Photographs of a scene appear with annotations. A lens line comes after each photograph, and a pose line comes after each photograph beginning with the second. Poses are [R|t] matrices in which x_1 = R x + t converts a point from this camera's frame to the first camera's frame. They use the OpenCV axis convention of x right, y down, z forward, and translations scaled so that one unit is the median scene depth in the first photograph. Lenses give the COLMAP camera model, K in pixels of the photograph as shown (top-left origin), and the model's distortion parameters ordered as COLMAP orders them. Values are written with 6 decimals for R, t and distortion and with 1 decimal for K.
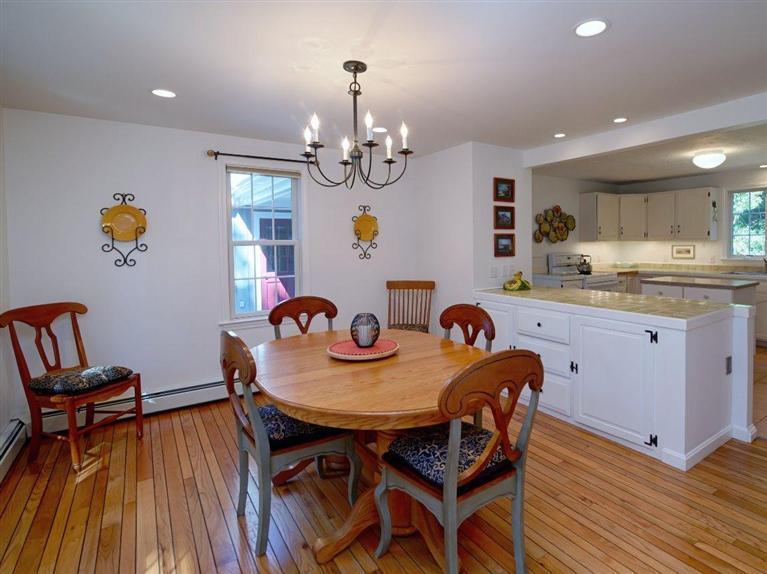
lens RADIAL K [[421.0, 0, 442.3], [0, 421.0, 258.1], [0, 0, 1]] dist [-0.000153, 0.000043]
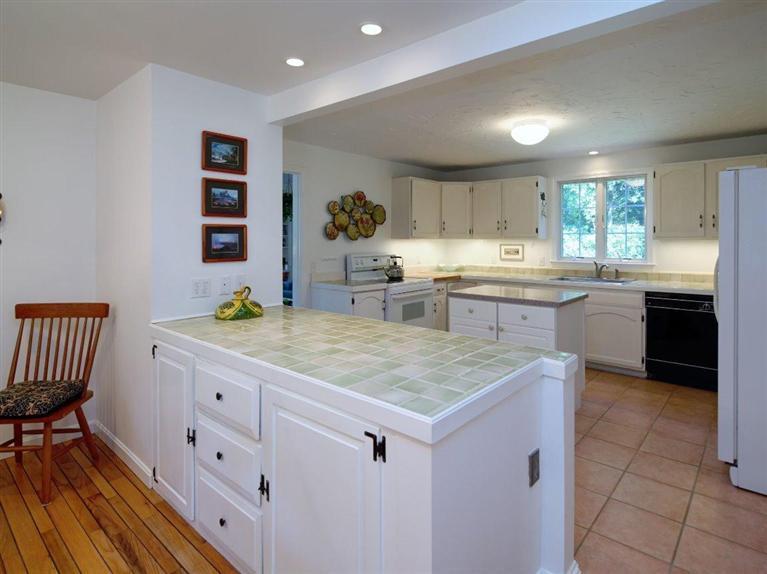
lens RADIAL K [[431.7, 0, 411.8], [0, 431.7, 242.1], [0, 0, 1]] dist [-0.001836, -0.000333]
pose [[0.970016, 0.009466, 0.242858, 0.181128], [-0.002456, 0.999572, -0.029149, -0.010280], [-0.243030, 0.027679, 0.969624, 0.227536]]
